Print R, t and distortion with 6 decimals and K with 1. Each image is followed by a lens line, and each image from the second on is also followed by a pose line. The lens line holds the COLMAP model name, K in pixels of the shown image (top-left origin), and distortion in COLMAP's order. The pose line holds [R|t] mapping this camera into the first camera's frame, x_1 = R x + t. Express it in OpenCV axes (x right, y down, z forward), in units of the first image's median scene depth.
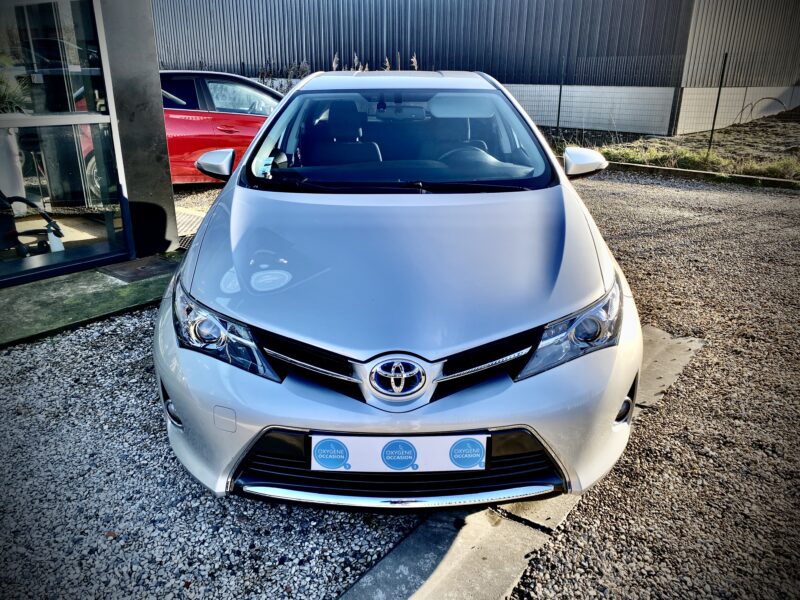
lens RADIAL K [[615.9, 0, 400.0], [0, 615.9, 300.0], [0, 0, 1]] dist [0.066879, -0.091877]
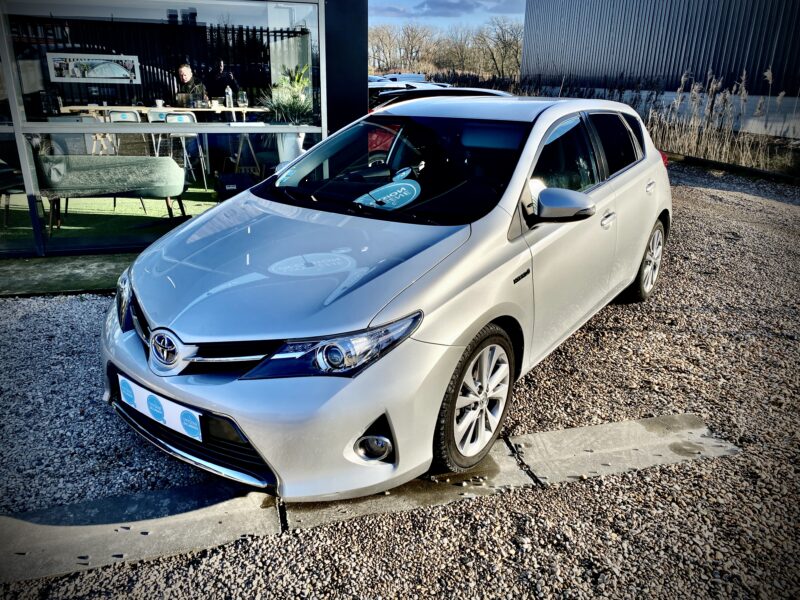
lens RADIAL K [[615.9, 0, 400.0], [0, 615.9, 300.0], [0, 0, 1]] dist [0.066879, -0.091877]
pose [[0.802762, 0.204948, -0.559973, 0.931138], [-0.210883, 0.975969, 0.054886, -0.124969], [0.557765, 0.074029, 0.826691, 0.175818]]
